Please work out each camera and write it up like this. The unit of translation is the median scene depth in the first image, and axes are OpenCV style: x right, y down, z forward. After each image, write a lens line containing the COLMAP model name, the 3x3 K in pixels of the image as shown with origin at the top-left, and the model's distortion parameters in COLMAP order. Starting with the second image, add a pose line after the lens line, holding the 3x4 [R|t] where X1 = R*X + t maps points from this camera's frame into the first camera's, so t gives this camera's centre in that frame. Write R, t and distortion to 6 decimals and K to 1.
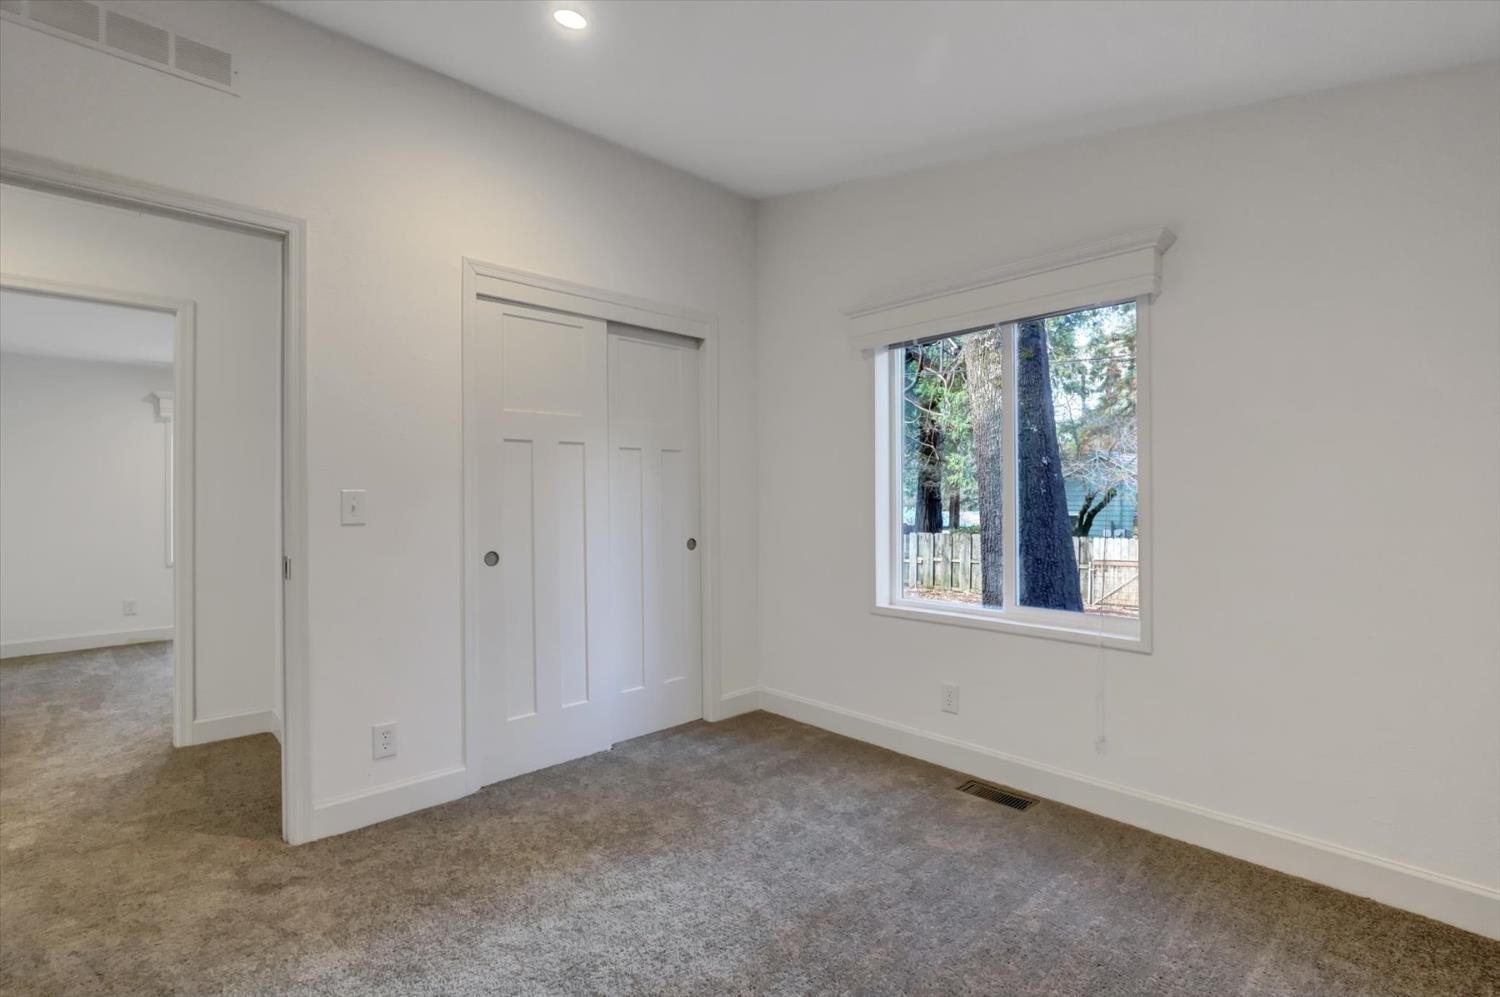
lens RADIAL K [[691.7, 0, 755.2], [0, 691.7, 495.3], [0, 0, 1]] dist [-0.003984, 0.000112]
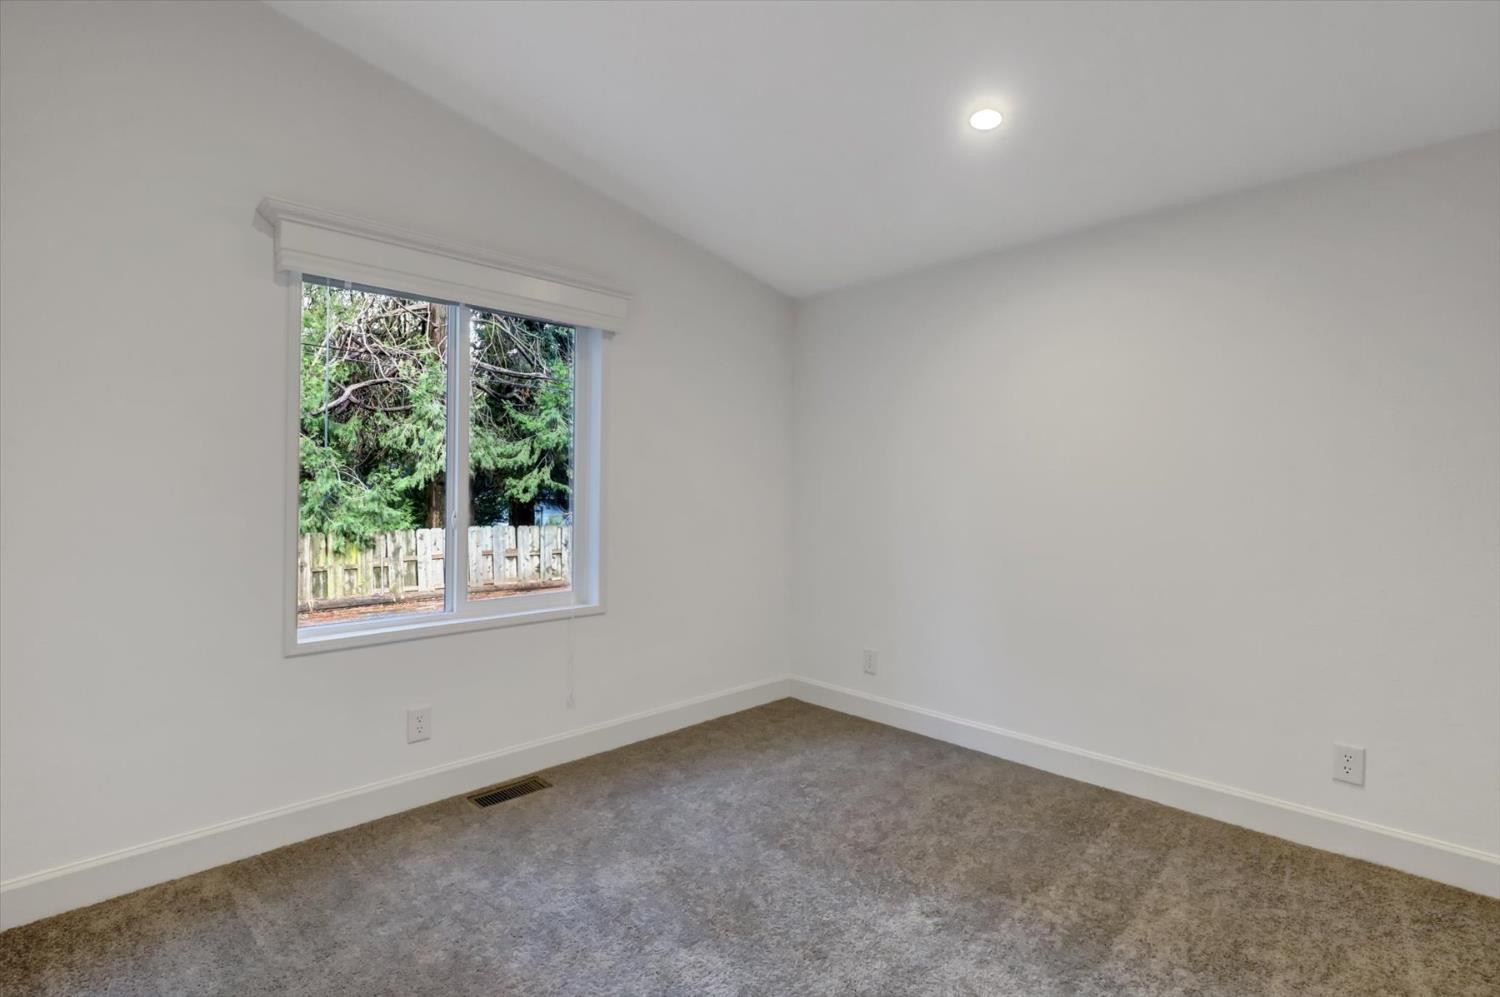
lens RADIAL K [[691.7, 0, 755.2], [0, 691.7, 495.3], [0, 0, 1]] dist [-0.003984, 0.000112]
pose [[-0.007709, -0.003830, 0.999963, -0.625111], [-0.008684, 0.999955, 0.003763, 0.004301], [-0.999933, -0.008654, -0.007742, 0.649032]]
